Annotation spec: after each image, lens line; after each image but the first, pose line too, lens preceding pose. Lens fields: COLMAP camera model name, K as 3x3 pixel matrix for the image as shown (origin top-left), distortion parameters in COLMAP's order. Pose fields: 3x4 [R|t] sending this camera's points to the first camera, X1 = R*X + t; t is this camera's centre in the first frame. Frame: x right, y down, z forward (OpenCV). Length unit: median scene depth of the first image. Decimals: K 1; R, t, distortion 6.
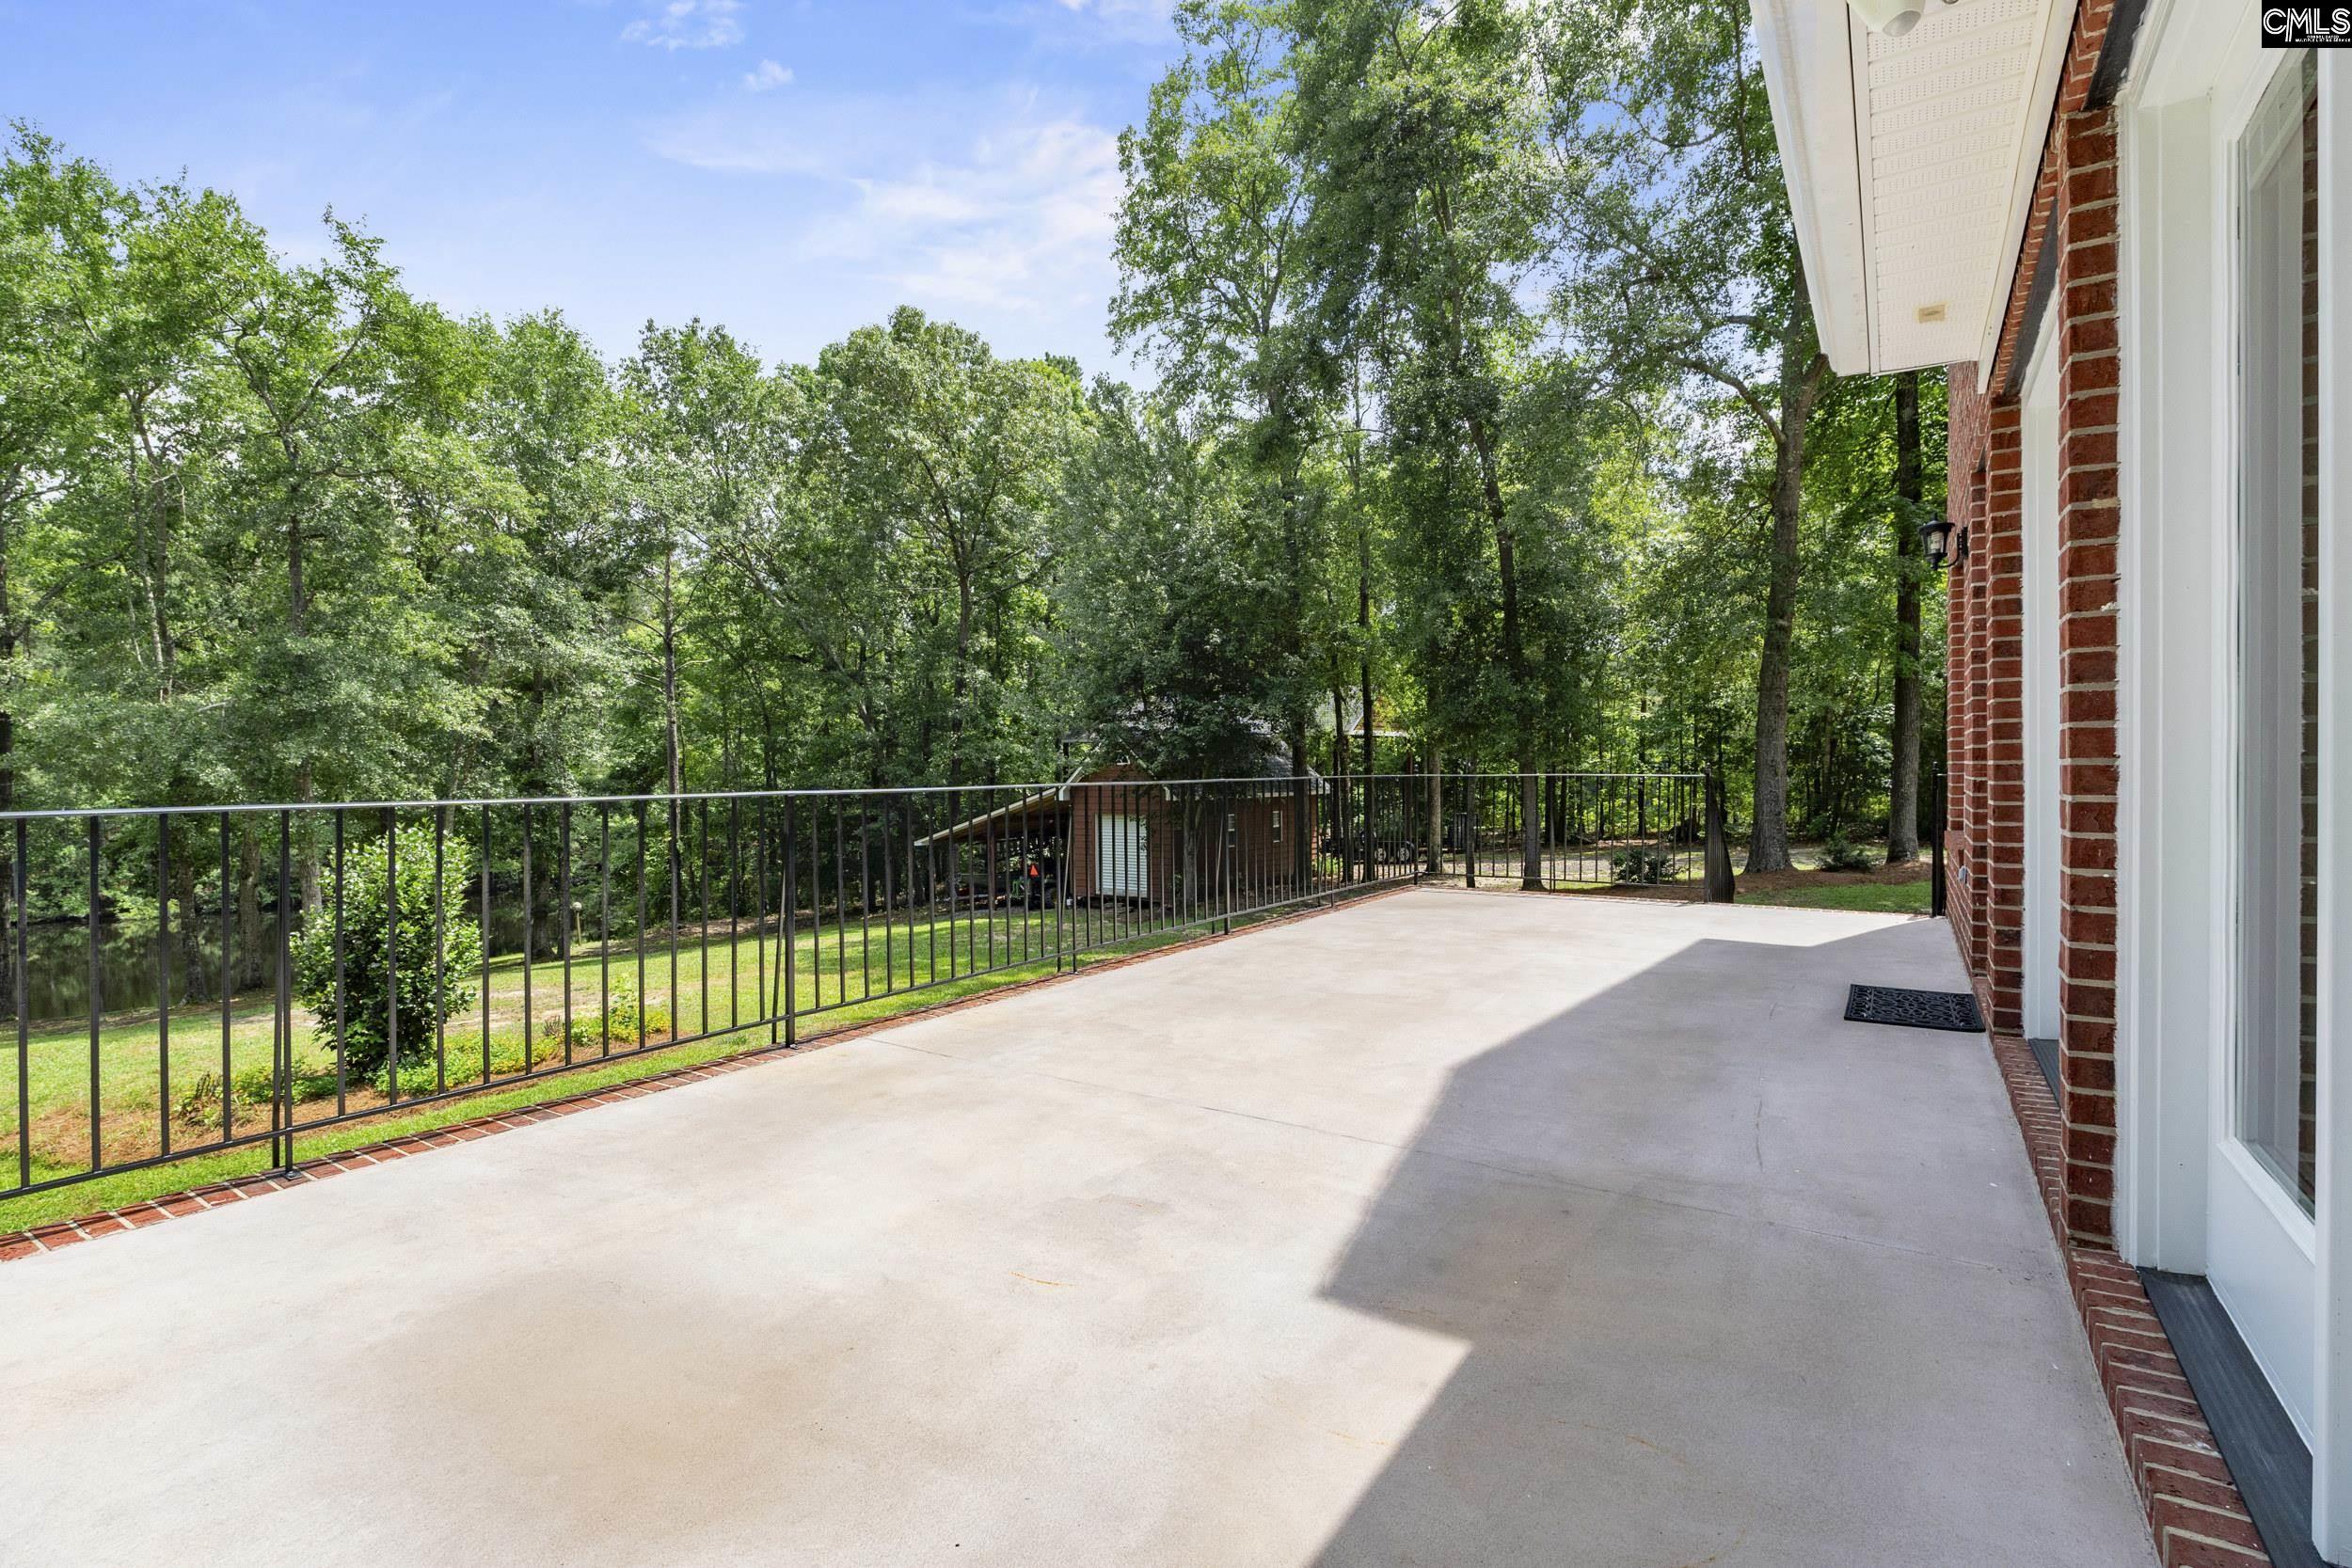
lens RADIAL K [[1083.3, 0, 1173.9], [0, 1083.3, 782.6], [0, 0, 1]] dist [-0.006474, 0.001722]
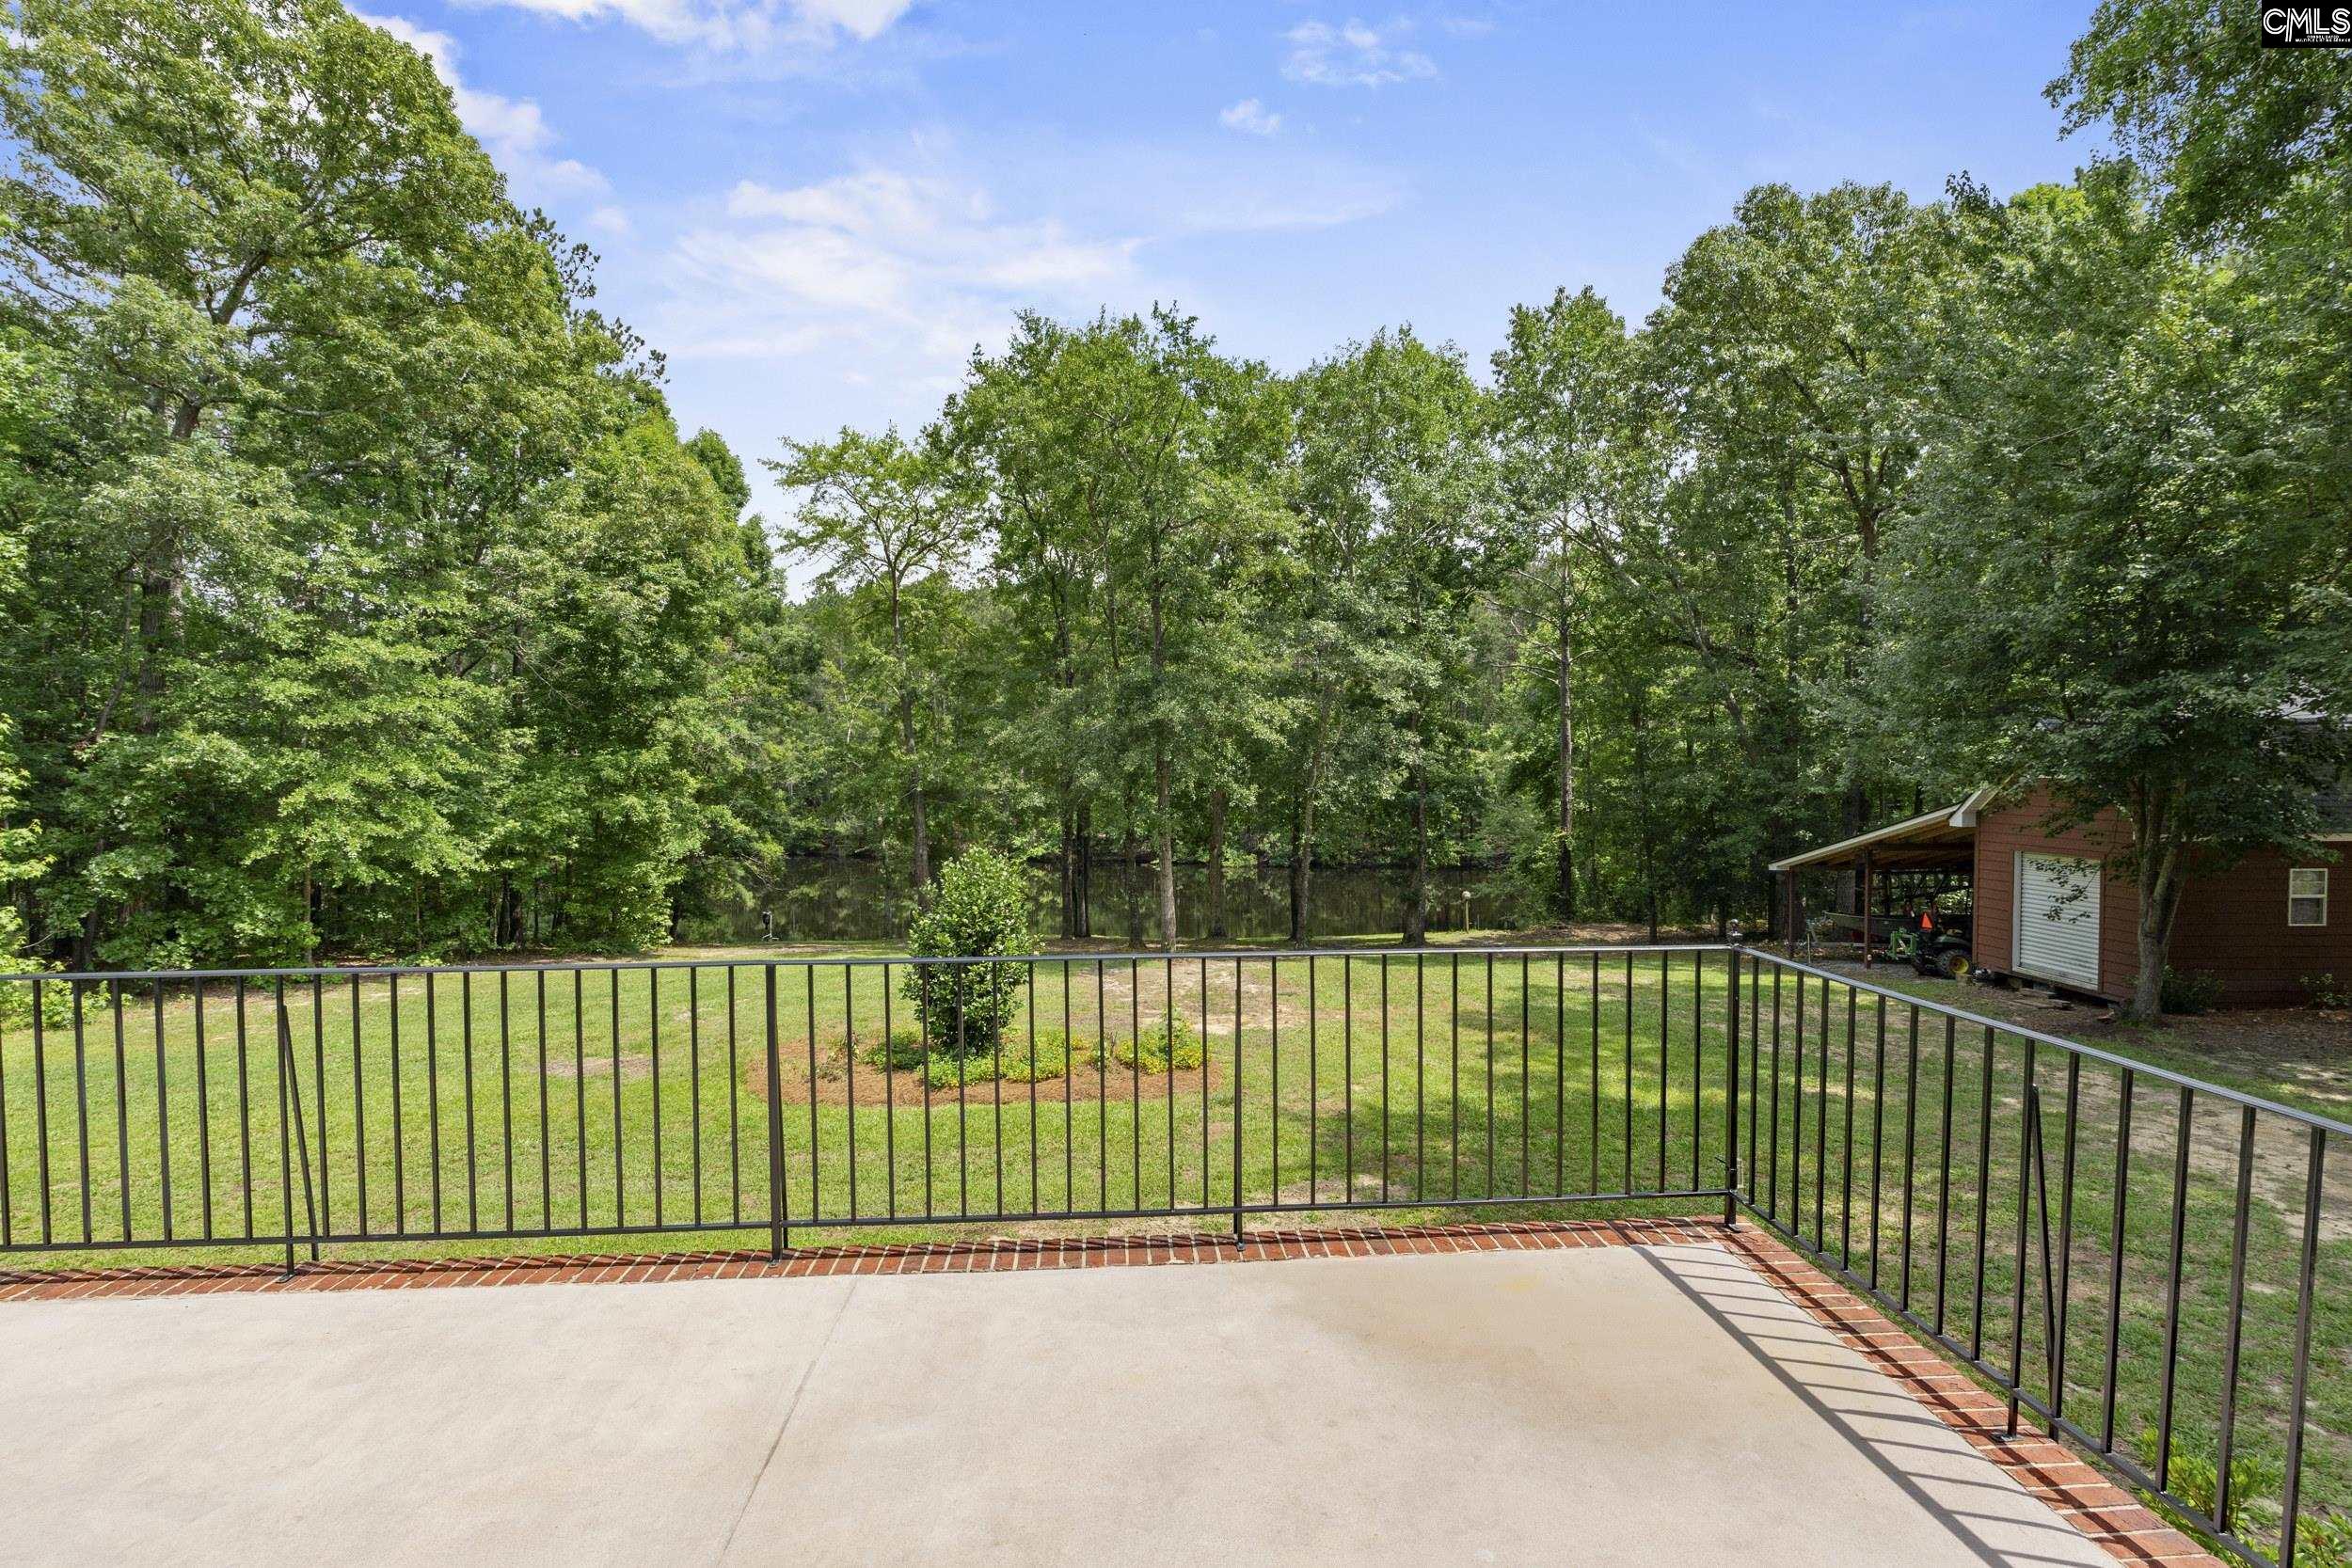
lens RADIAL K [[1083.3, 0, 1179.3], [0, 1083.3, 788.2], [0, 0, 1]] dist [-0.006474, 0.001722]
pose [[0.617493, 0.030508, -0.785984, 0.129895], [-0.011330, 0.999489, 0.029894, -0.023193], [0.786495, -0.009554, 0.617523, 0.187742]]
